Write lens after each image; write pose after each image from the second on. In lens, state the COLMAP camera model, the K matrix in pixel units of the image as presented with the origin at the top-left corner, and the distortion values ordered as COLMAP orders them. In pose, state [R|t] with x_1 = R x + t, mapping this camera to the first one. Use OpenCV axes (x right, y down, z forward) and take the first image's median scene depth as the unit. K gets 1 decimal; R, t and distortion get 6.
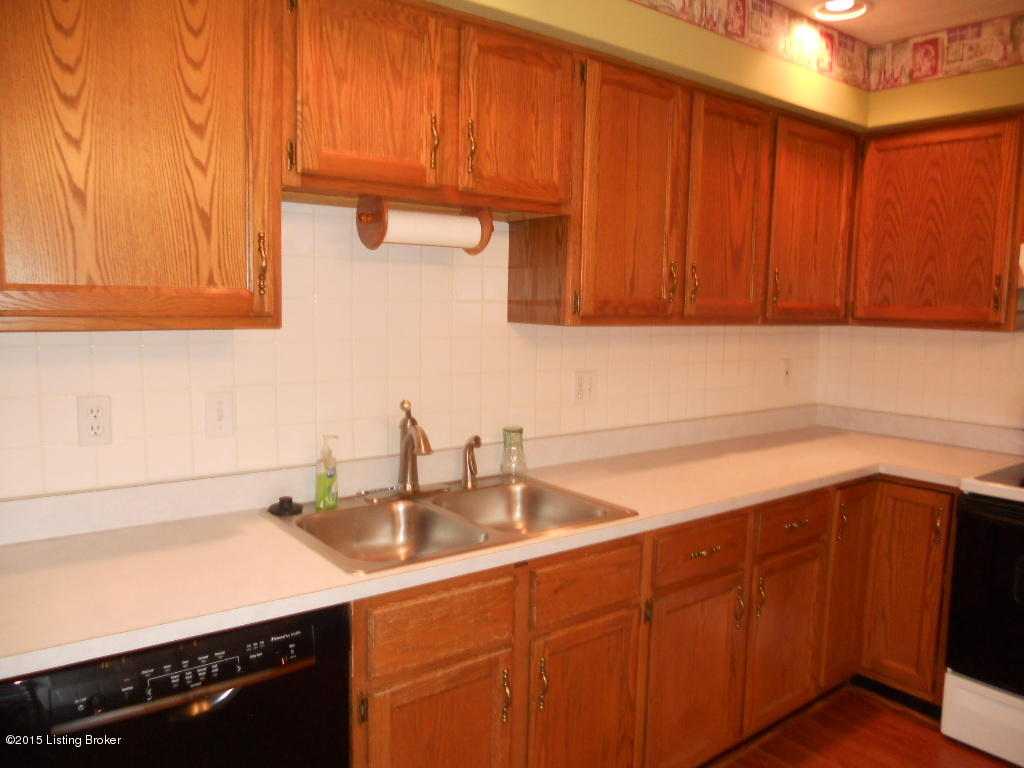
lens RADIAL K [[756.4, 0, 515.0], [0, 756.4, 379.7], [0, 0, 1]] dist [0.045777, -0.084772]
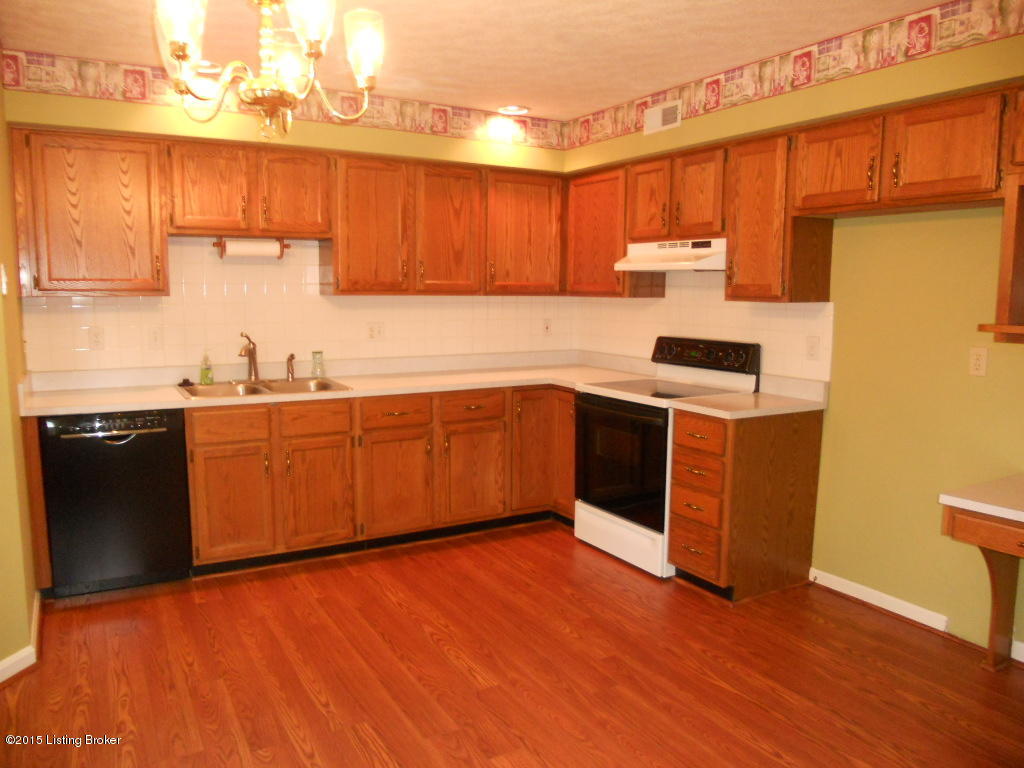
lens RADIAL K [[792.7, 0, 512.0], [0, 792.7, 384.0], [0, 0, 1]] dist [0.002287, -0.036299]
pose [[0.986897, 0.005000, -0.161276, 0.696816], [-0.002751, 0.999896, 0.014169, 0.101098], [0.161330, -0.013539, 0.986808, -0.747706]]
